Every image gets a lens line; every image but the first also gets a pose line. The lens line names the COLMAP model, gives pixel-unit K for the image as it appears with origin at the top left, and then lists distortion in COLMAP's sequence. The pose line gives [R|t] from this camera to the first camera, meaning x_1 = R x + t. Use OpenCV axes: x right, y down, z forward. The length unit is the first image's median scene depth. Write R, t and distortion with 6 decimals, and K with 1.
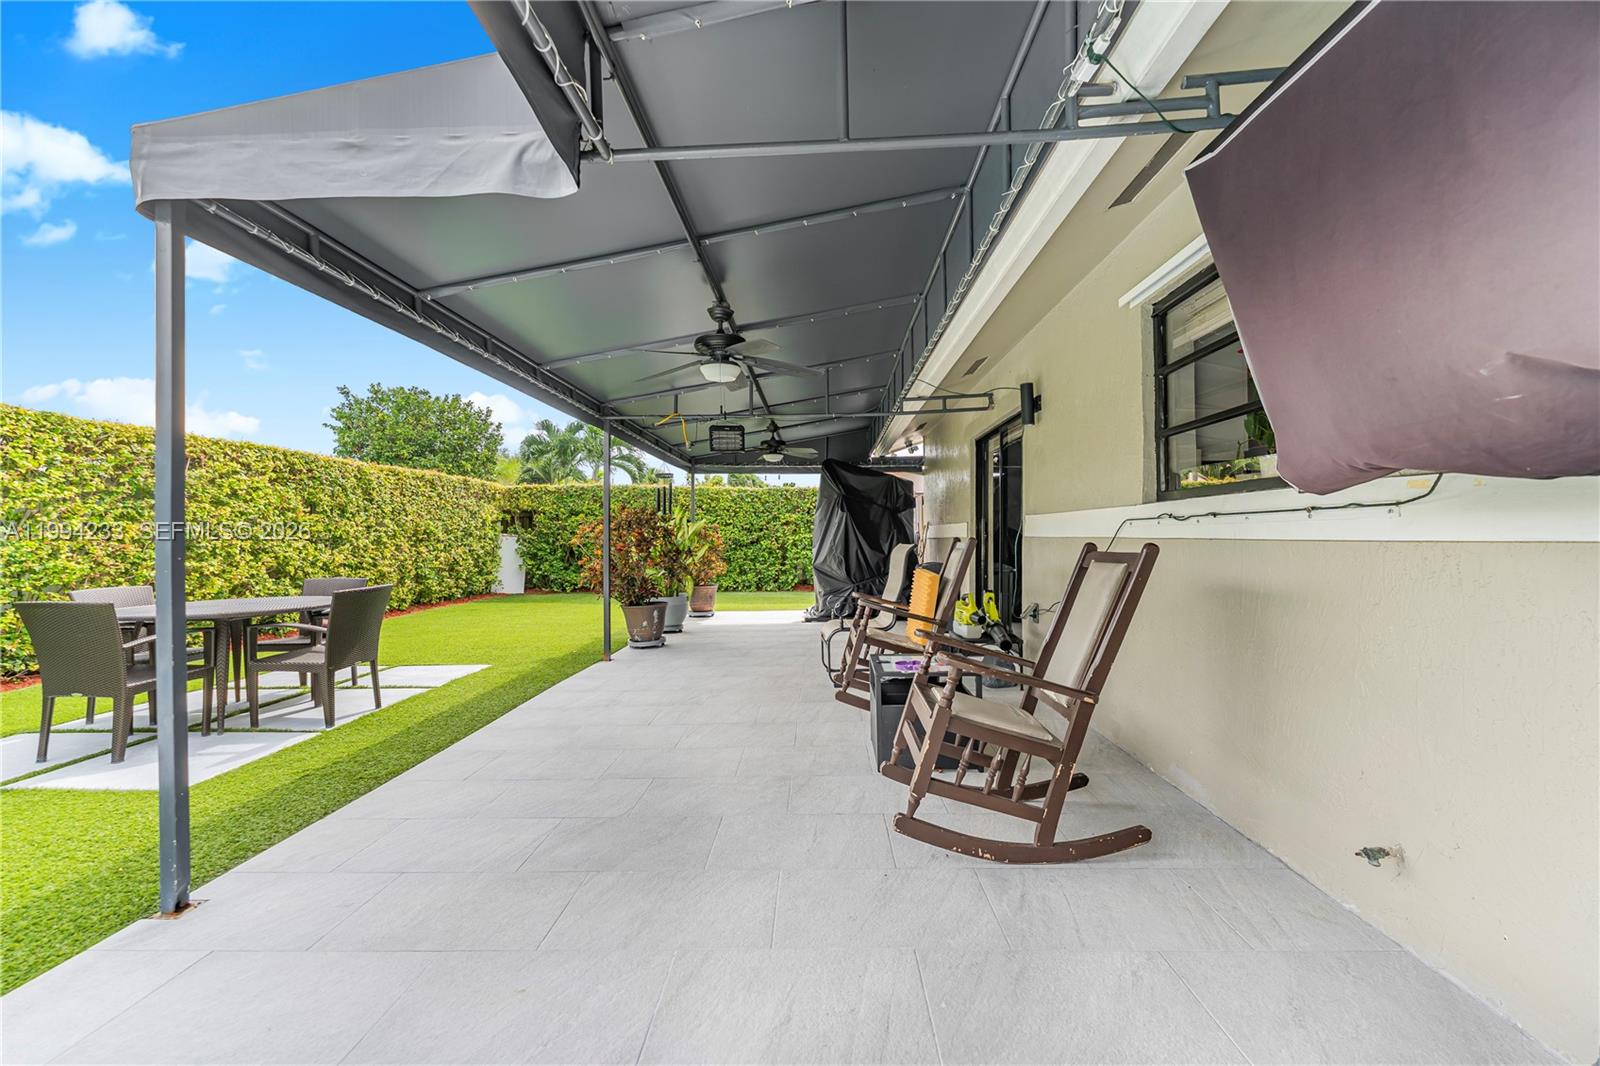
lens RADIAL K [[656.4, 0, 791.2], [0, 656.4, 536.6], [0, 0, 1]] dist [0.000334, -0.000005]
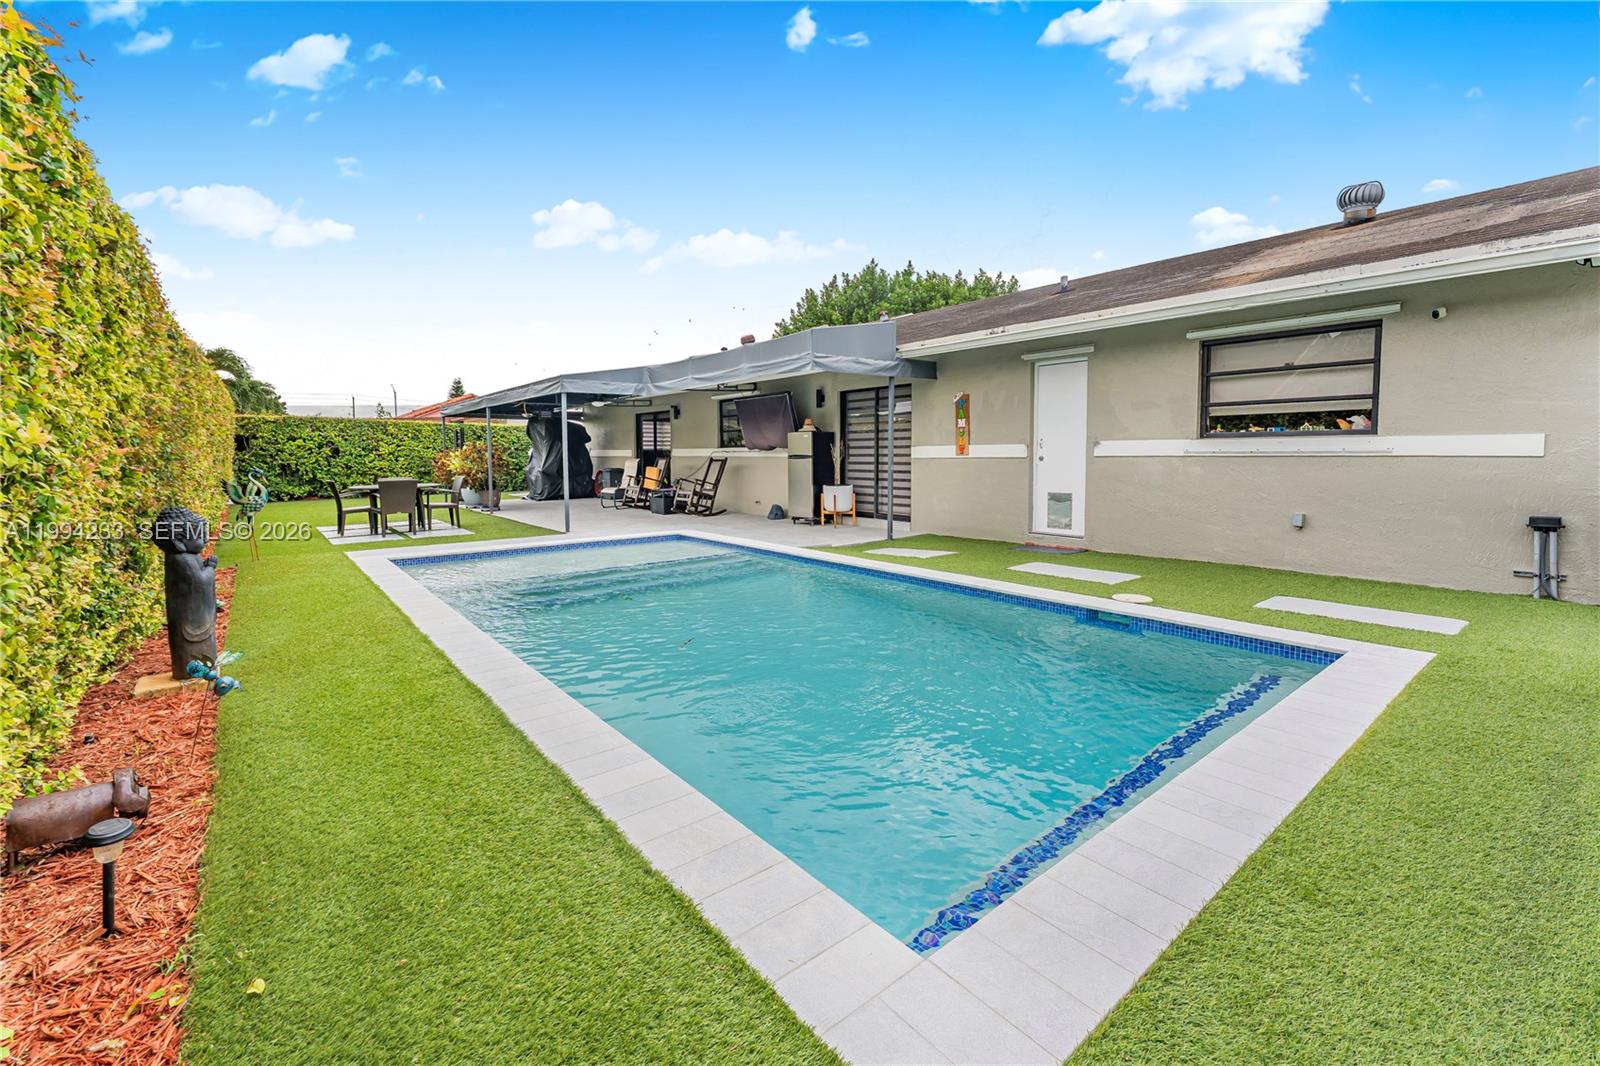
lens RADIAL K [[644.7, 0, 795.9], [0, 644.7, 535.6], [0, 0, 1]] dist [0.000442, -0.000198]
pose [[0.750333, -0.082196, 0.655930, -2.360145], [0.001920, 0.992507, 0.122176, 0.003628], [-0.661057, -0.090413, 0.744868, -3.140813]]
